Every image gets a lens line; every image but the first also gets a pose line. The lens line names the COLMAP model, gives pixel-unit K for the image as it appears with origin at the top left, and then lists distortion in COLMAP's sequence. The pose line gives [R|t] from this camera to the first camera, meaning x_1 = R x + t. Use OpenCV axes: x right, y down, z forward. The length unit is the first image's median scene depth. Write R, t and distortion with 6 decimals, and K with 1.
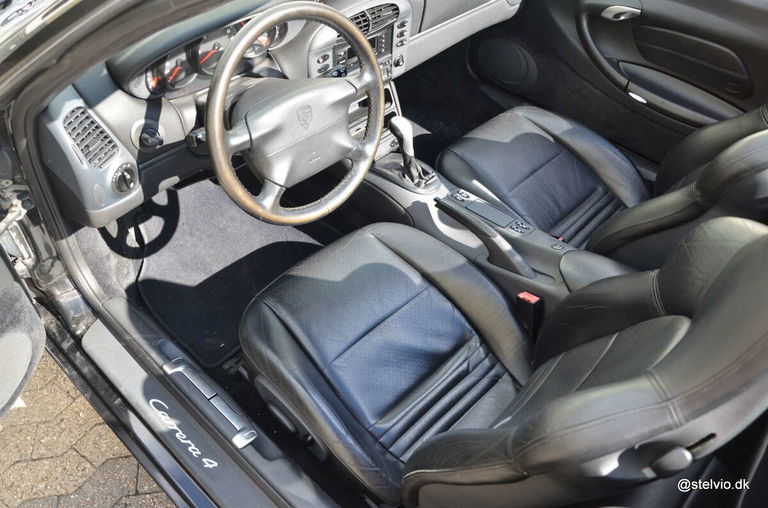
lens RADIAL K [[603.6, 0, 384.0], [0, 603.6, 254.0], [0, 0, 1]] dist [-0.119879, 0.008617]
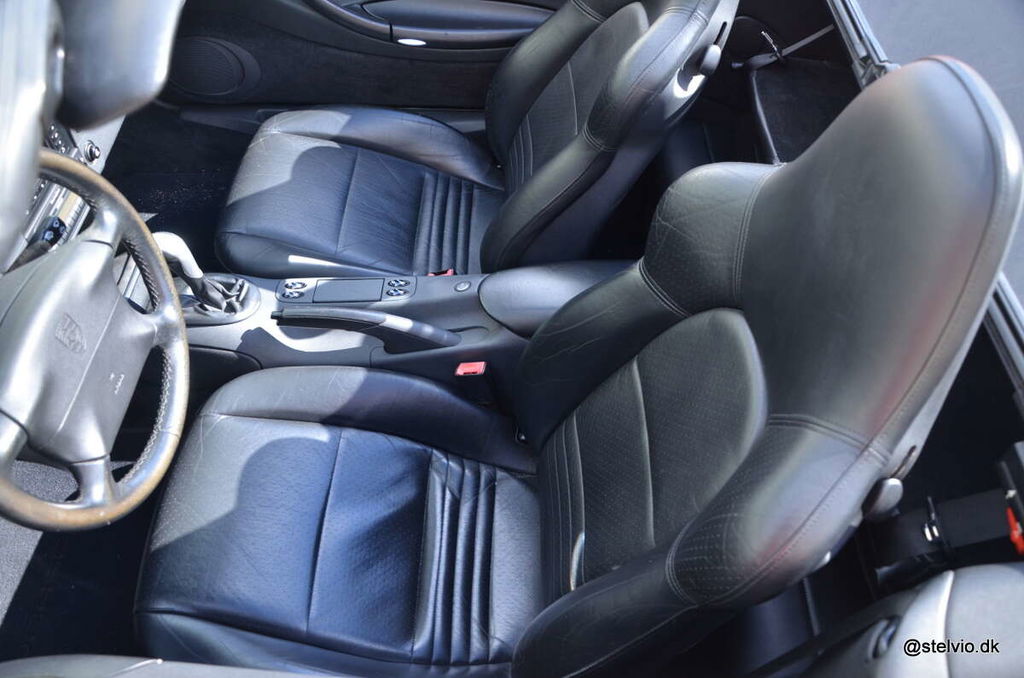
lens RADIAL K [[804.7, 0, 512.0], [0, 804.7, 339.0], [0, 0, 1]] dist [-0.119879, 0.008617]
pose [[0.739462, -0.534652, 0.409076, -0.088779], [0.486962, 0.844386, 0.223340, -0.132192], [-0.464827, 0.034053, 0.884746, 0.097393]]
